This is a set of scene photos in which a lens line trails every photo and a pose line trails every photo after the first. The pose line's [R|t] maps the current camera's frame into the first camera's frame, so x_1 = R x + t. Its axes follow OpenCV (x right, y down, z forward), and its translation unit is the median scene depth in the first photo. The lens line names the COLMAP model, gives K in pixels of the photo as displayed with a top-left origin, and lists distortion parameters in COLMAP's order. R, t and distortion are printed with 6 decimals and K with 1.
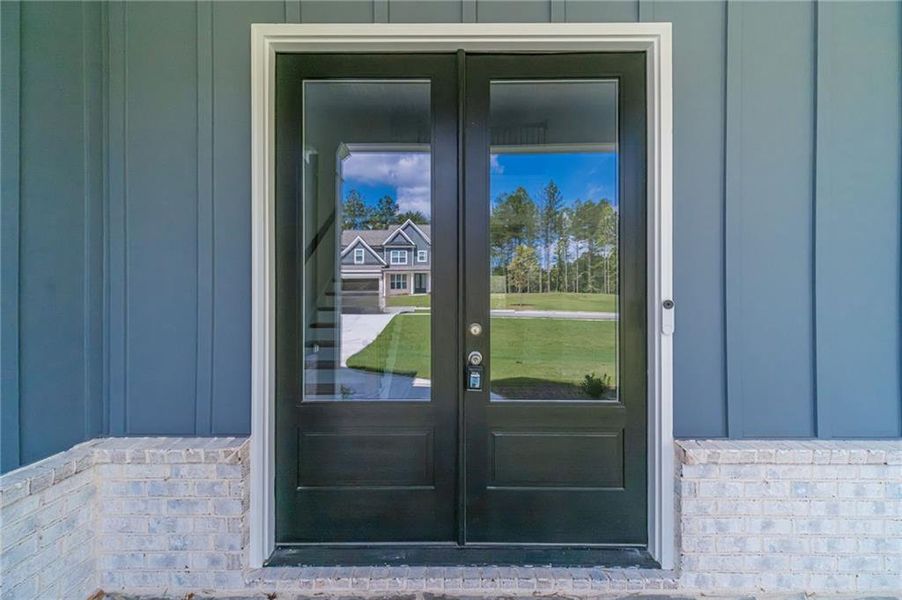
lens RADIAL K [[359.0, 0, 451.0], [0, 359.0, 300.0], [0, 0, 1]] dist [0.001164, 0.000016]
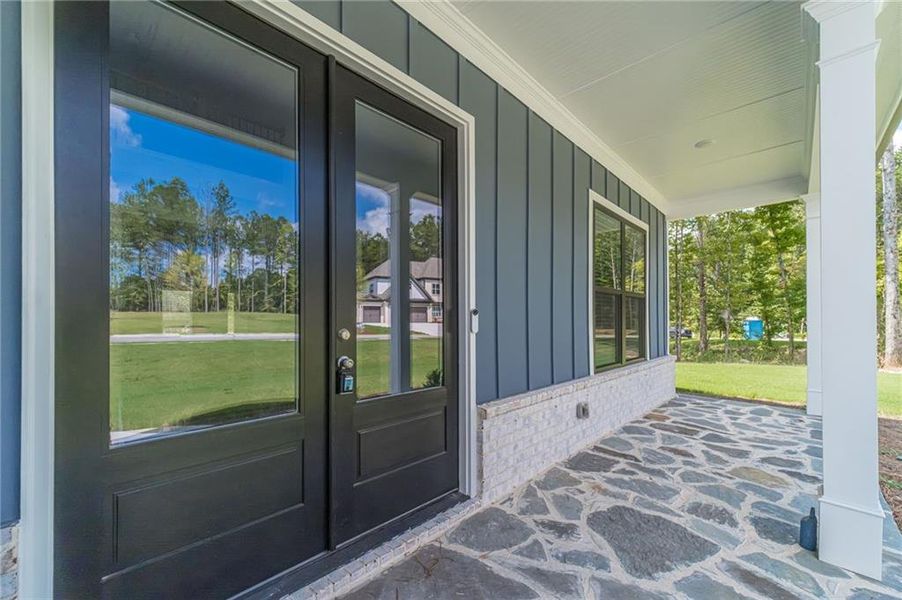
lens RADIAL K [[373.8, 0, 446.2], [0, 373.8, 318.2], [0, 0, 1]] dist [0.002970, 0.000056]
pose [[0.683192, 0.003351, 0.730231, -0.553260], [0.001001, 0.999984, -0.005525, 0.043994], [-0.730238, 0.004505, 0.683178, 0.056938]]
